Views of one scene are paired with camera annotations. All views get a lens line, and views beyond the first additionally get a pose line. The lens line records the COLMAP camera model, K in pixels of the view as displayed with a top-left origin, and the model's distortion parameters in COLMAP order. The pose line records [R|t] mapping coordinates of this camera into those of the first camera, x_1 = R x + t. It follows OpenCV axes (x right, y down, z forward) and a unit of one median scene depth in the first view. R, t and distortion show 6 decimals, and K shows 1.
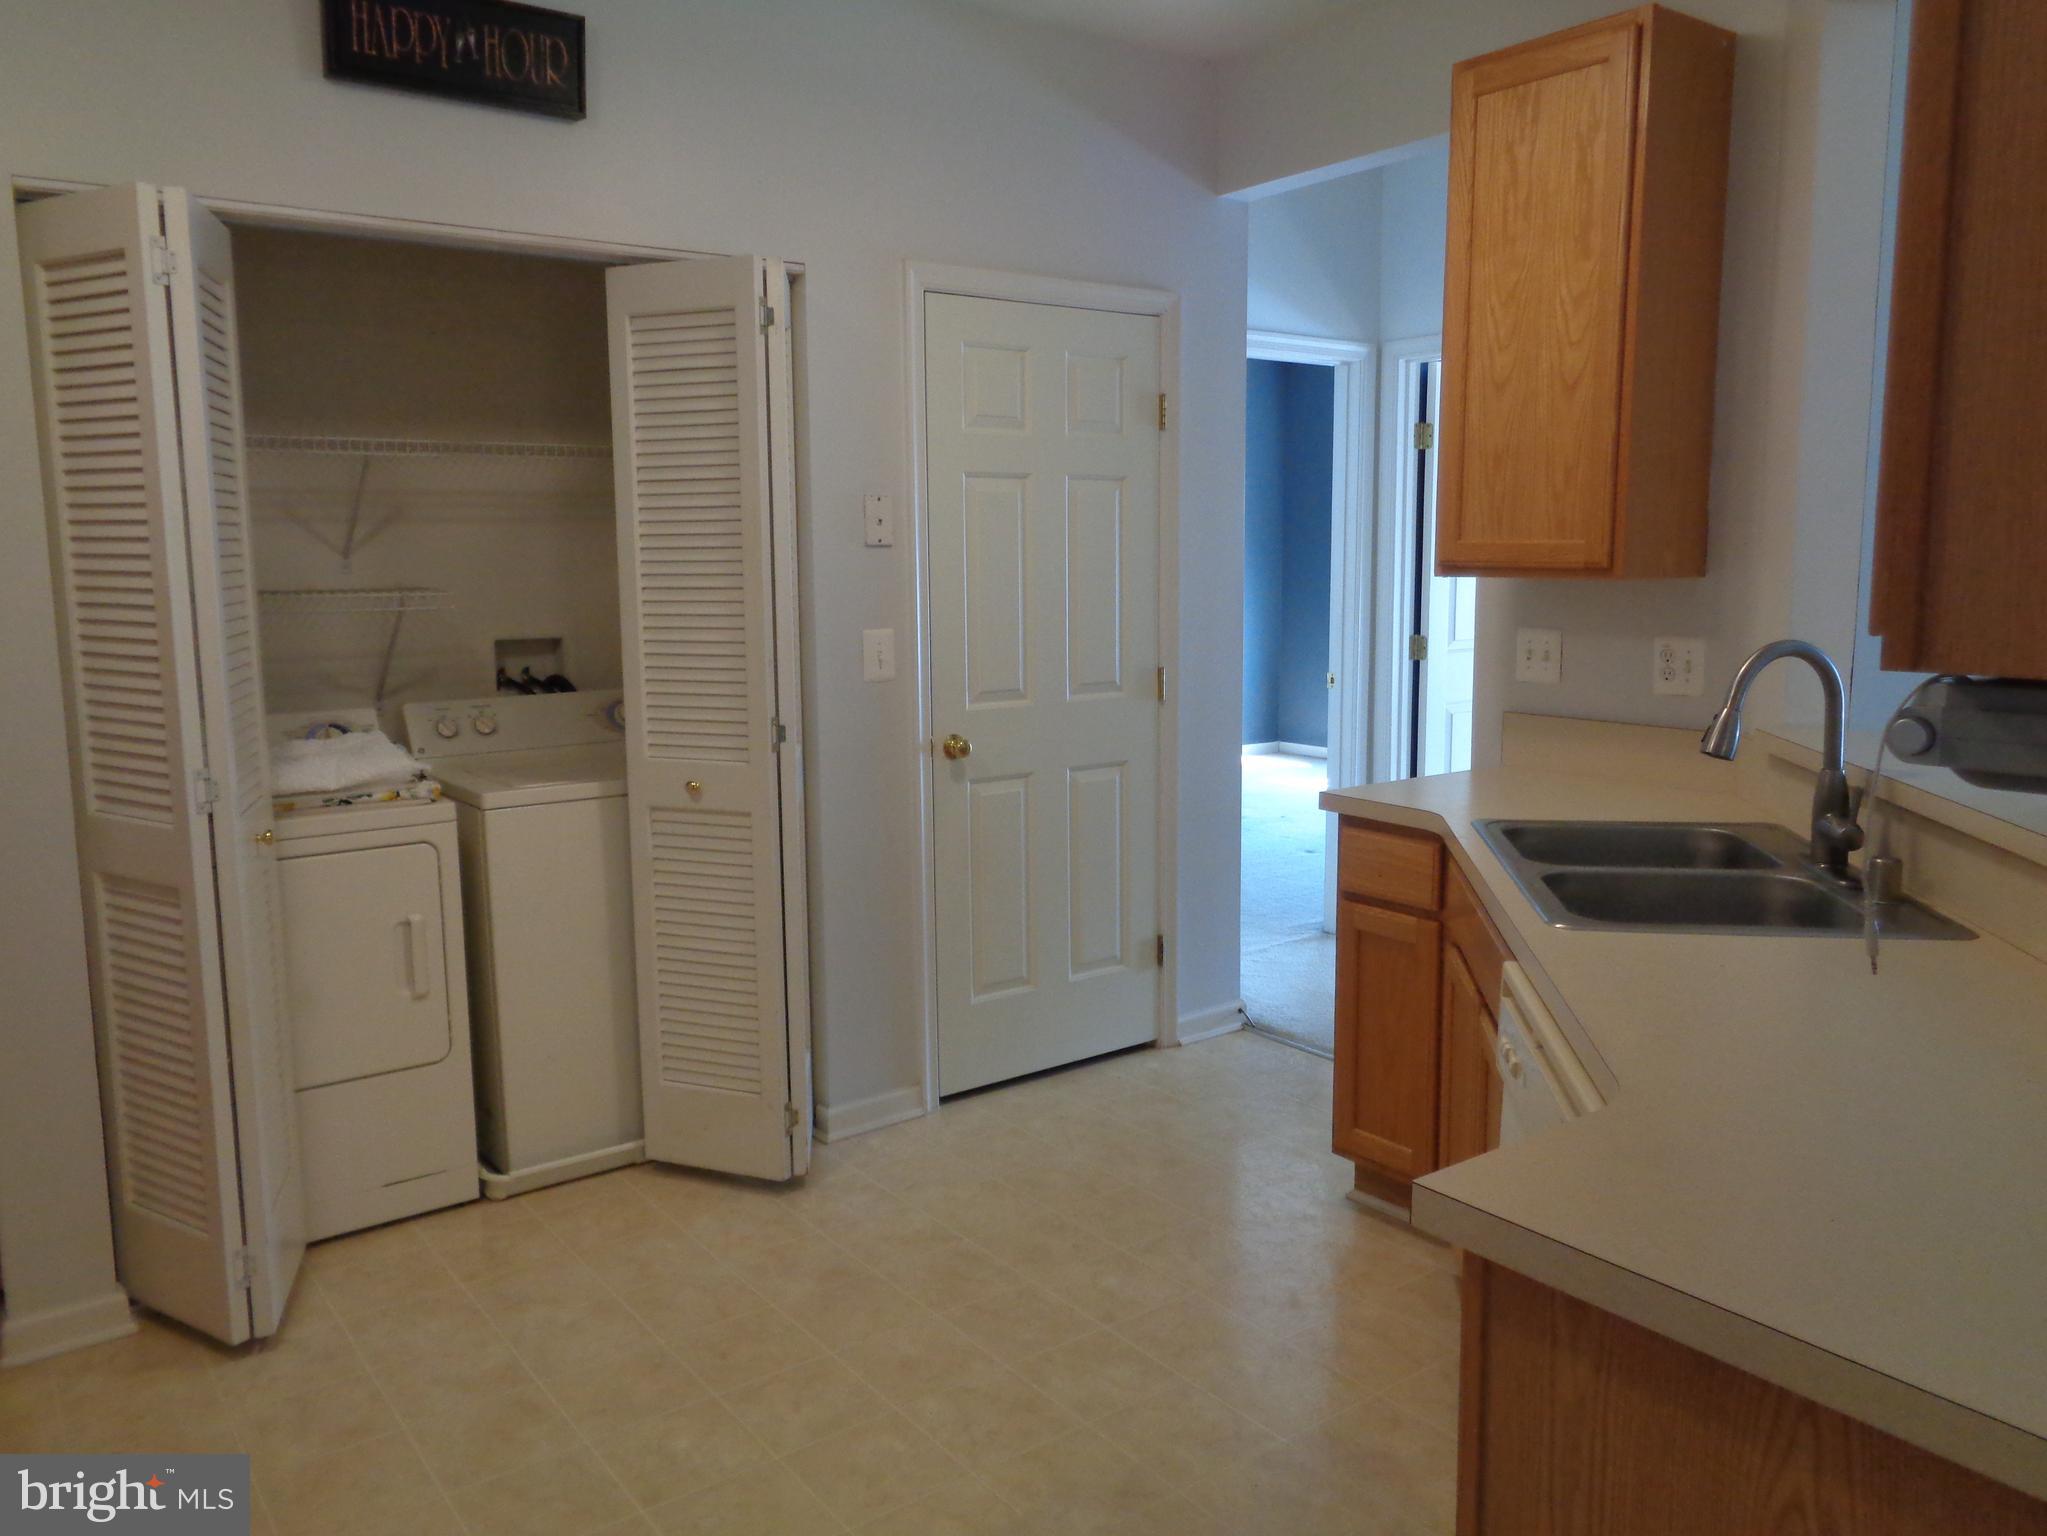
lens RADIAL K [[1547.9, 0, 1036.4], [0, 1547.9, 774.8], [0, 0, 1]] dist [0.006319, 0.001824]
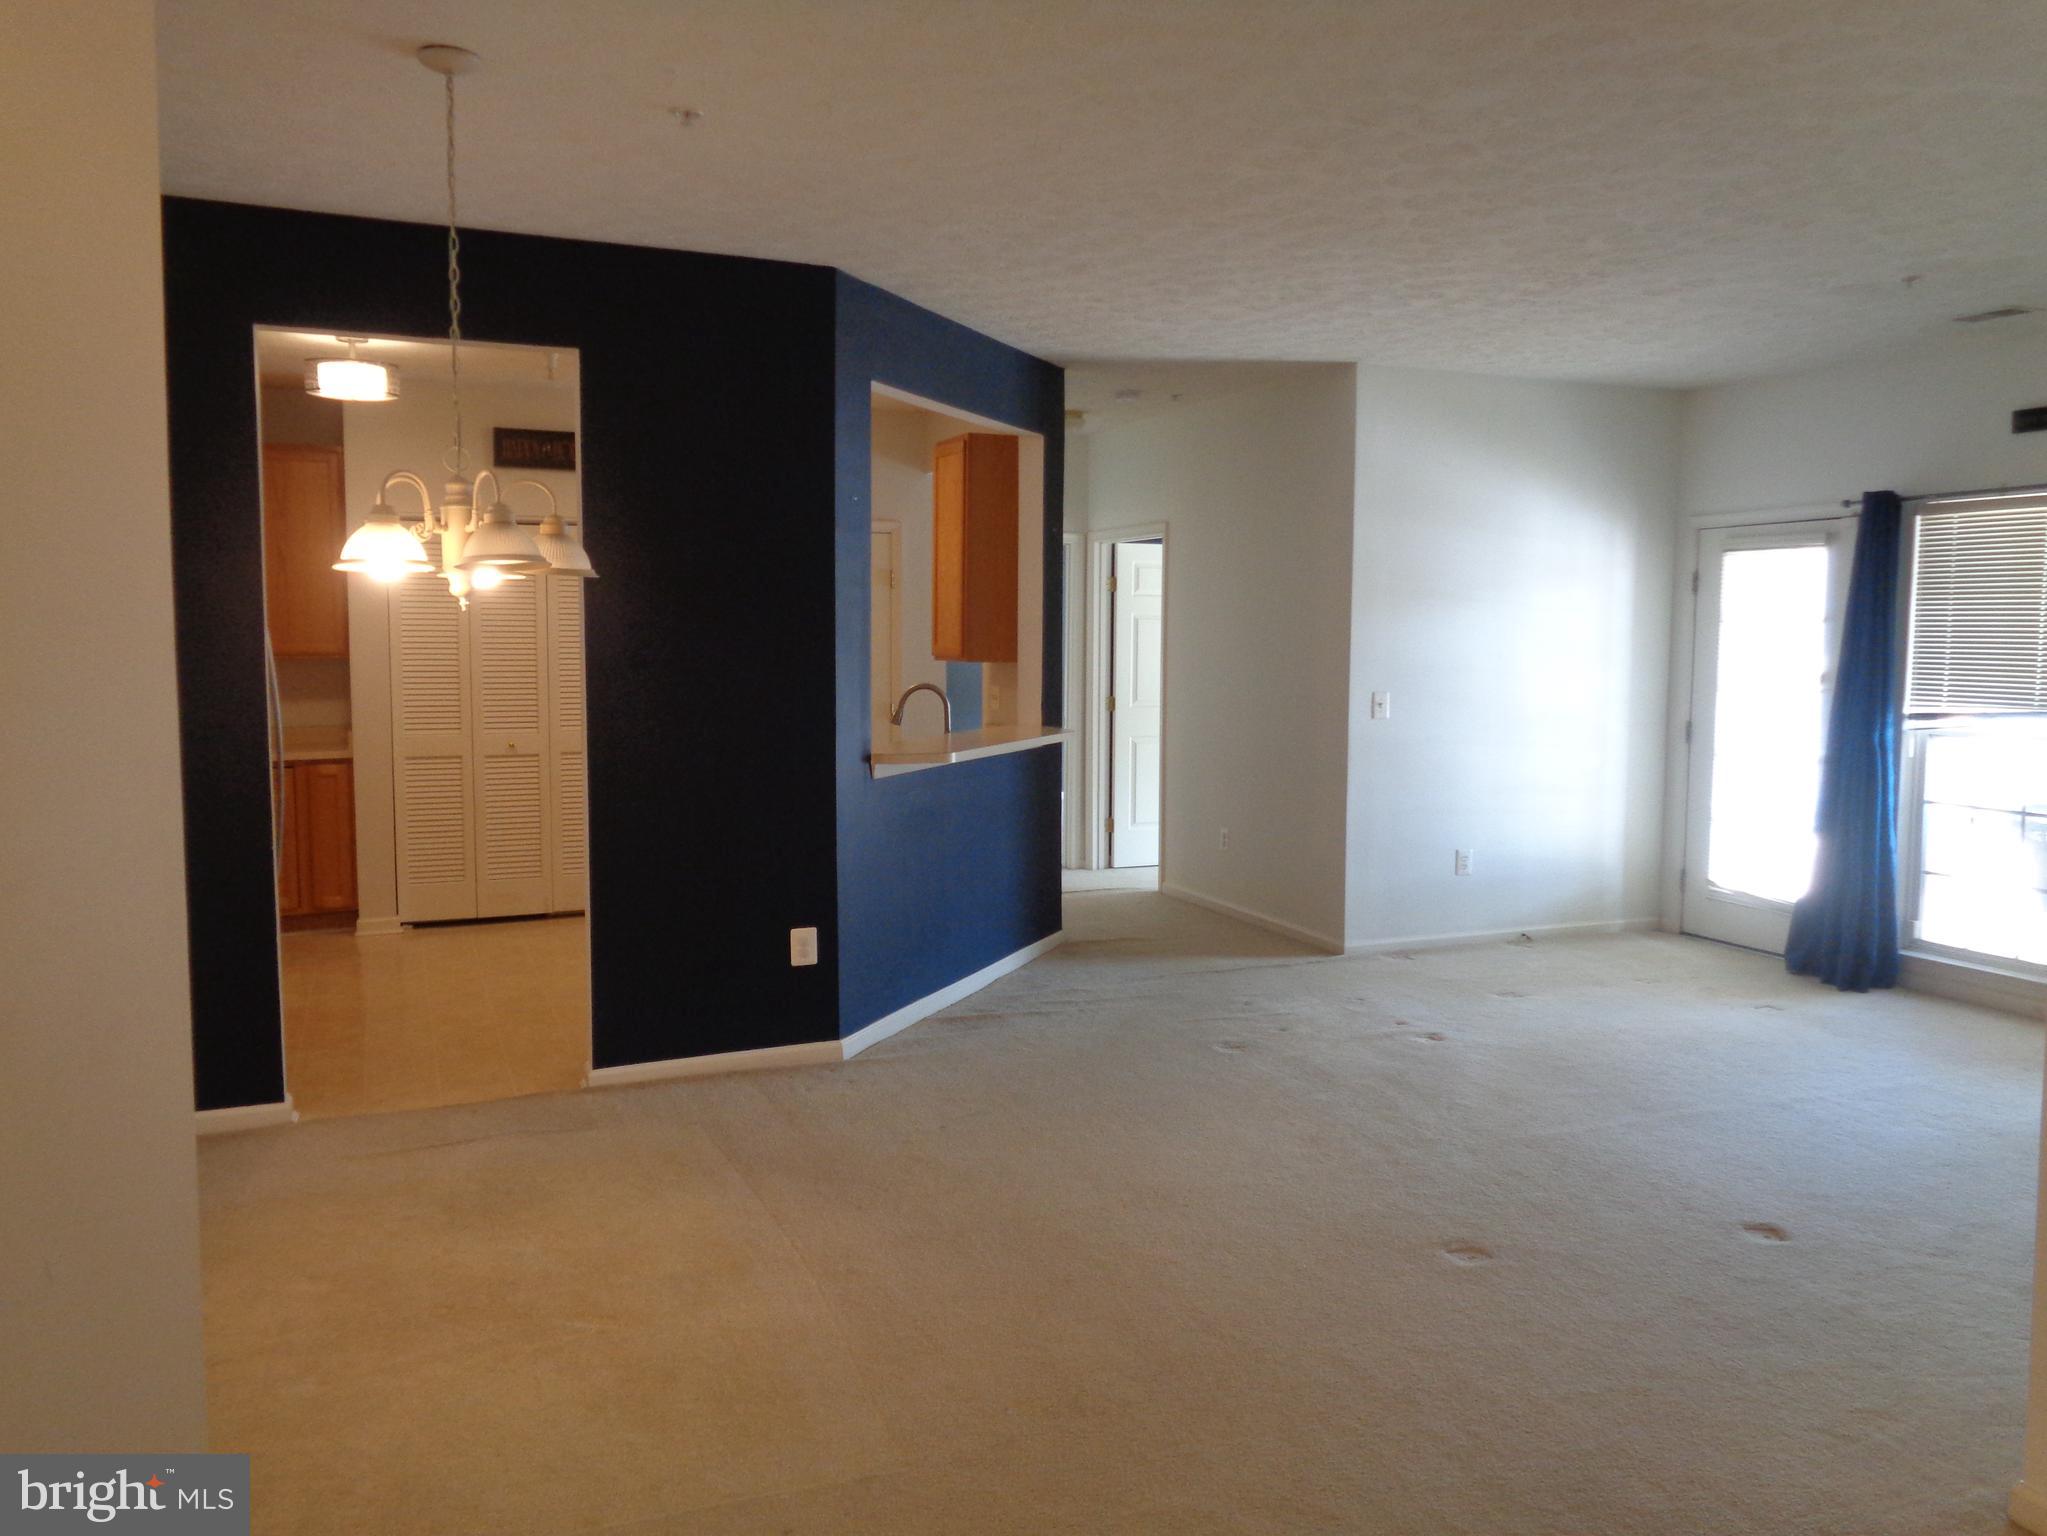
lens RADIAL K [[1547.9, 0, 1030.9], [0, 1547.9, 772.9], [0, 0, 1]] dist [0.006319, 0.001824]
pose [[0.970829, 0.035229, -0.237171, 0.973610], [-0.048321, 0.997599, -0.049614, 0.147479], [0.234853, 0.059627, 0.970200, -1.198759]]
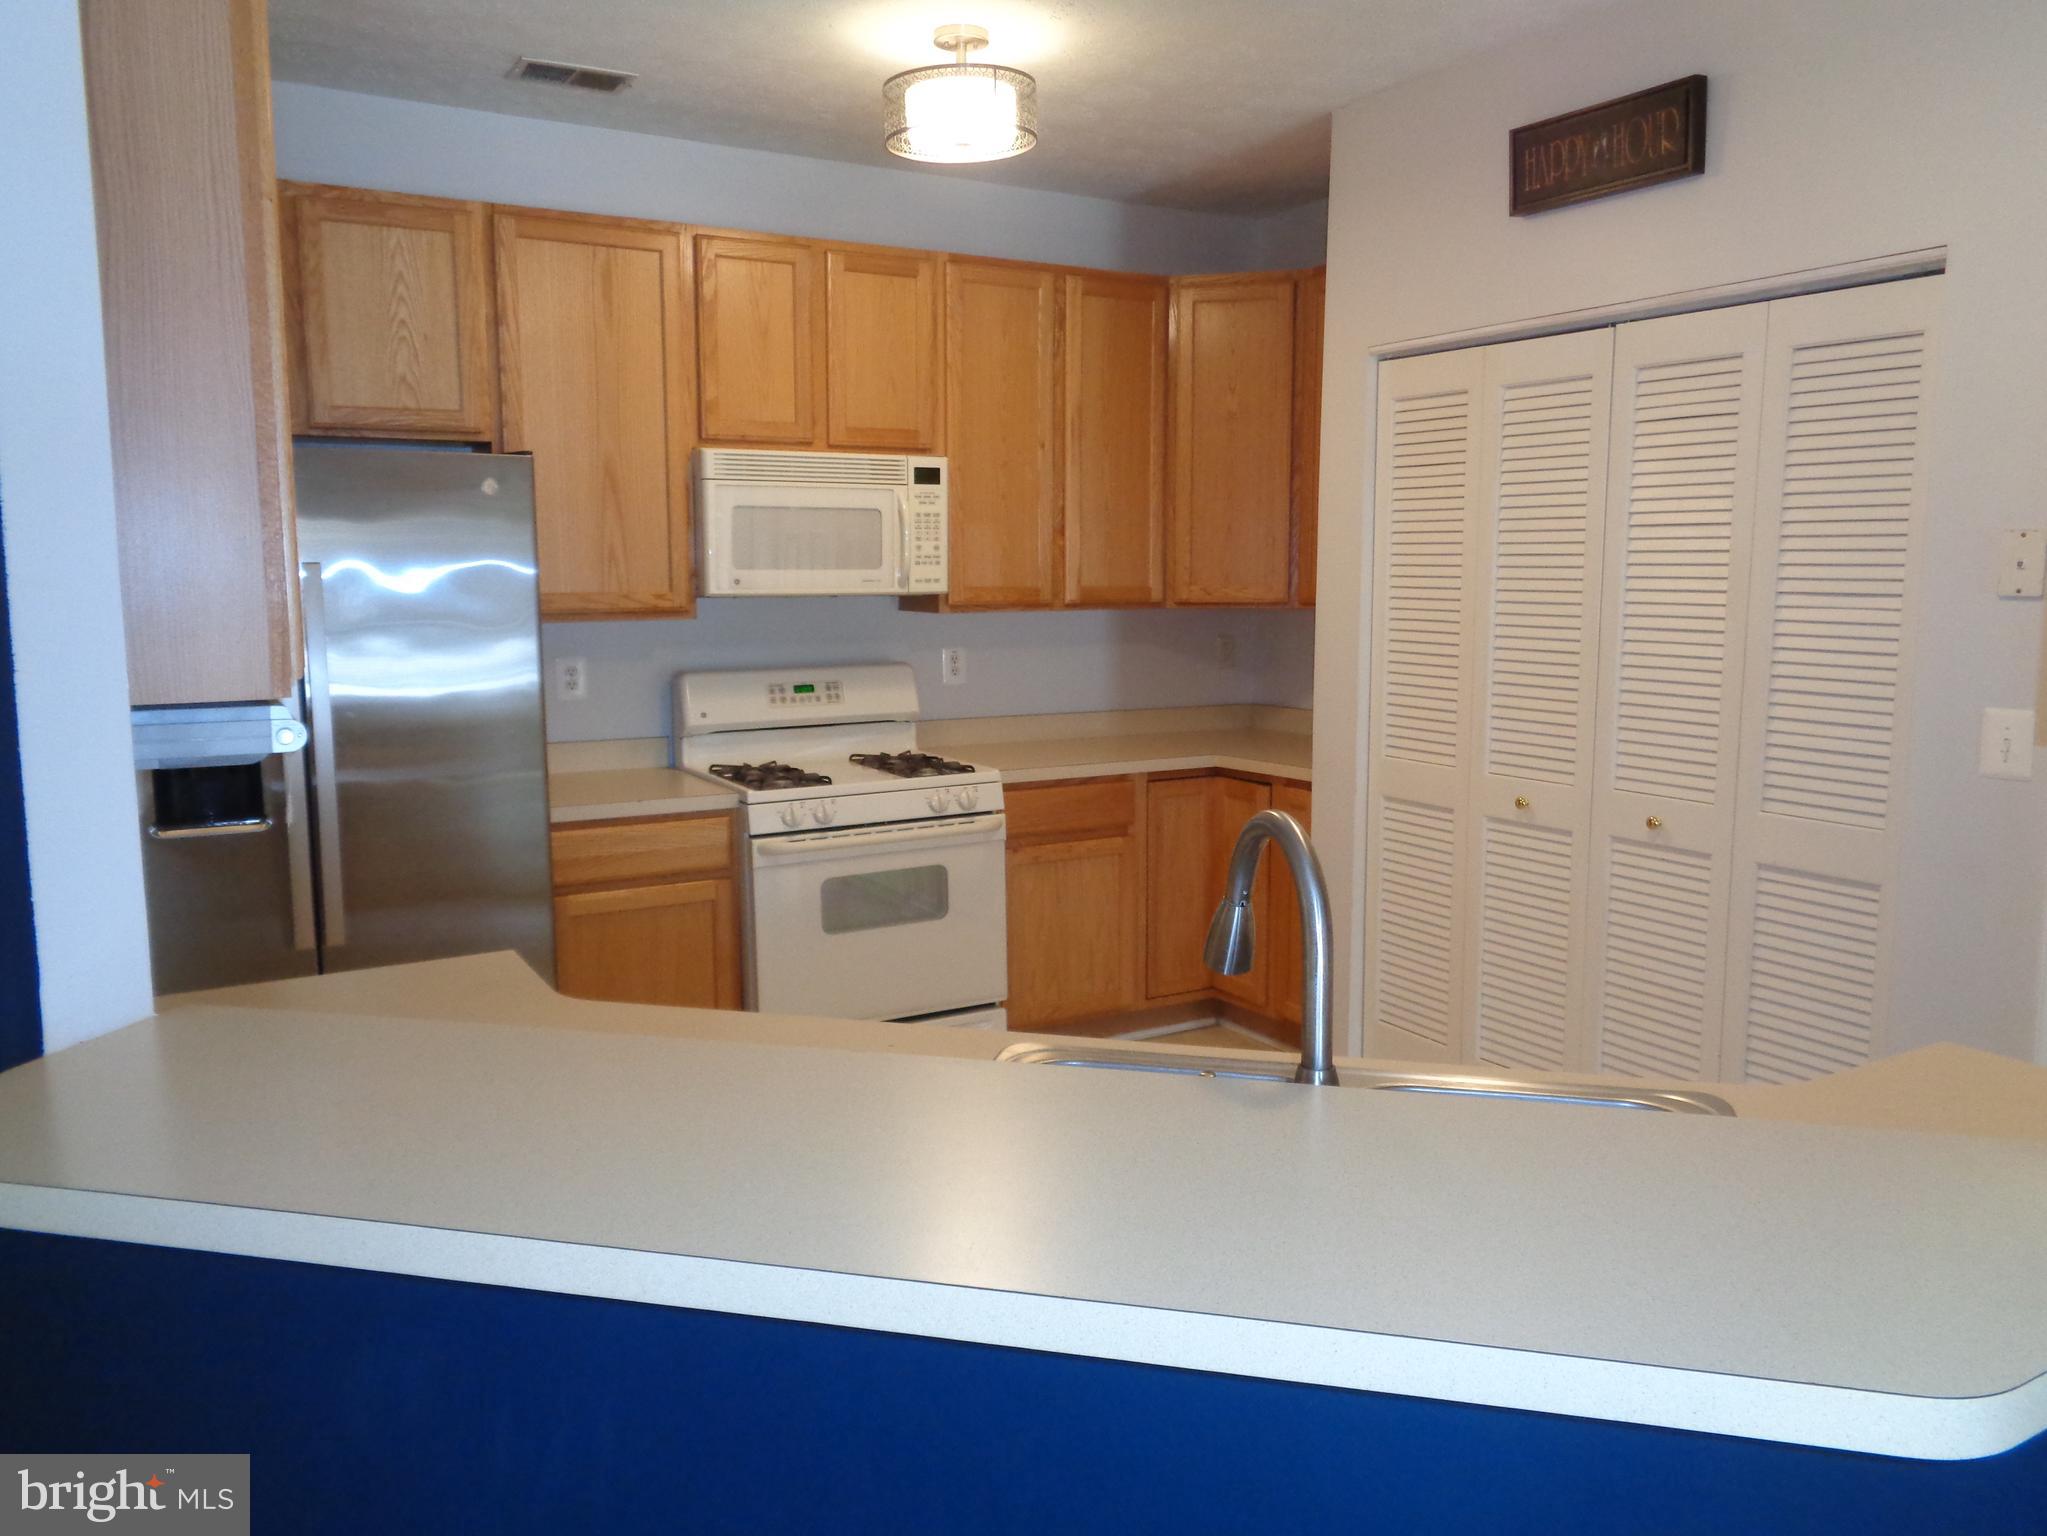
lens RADIAL K [[1547.9, 0, 1013.6], [0, 1547.9, 768.2], [0, 0, 1]] dist [0.006319, 0.001824]
pose [[-0.123233, 0.142317, -0.982120, 0.794593], [-0.142366, 0.976891, 0.159423, -0.133752], [0.982113, 0.159467, -0.100124, 0.697769]]
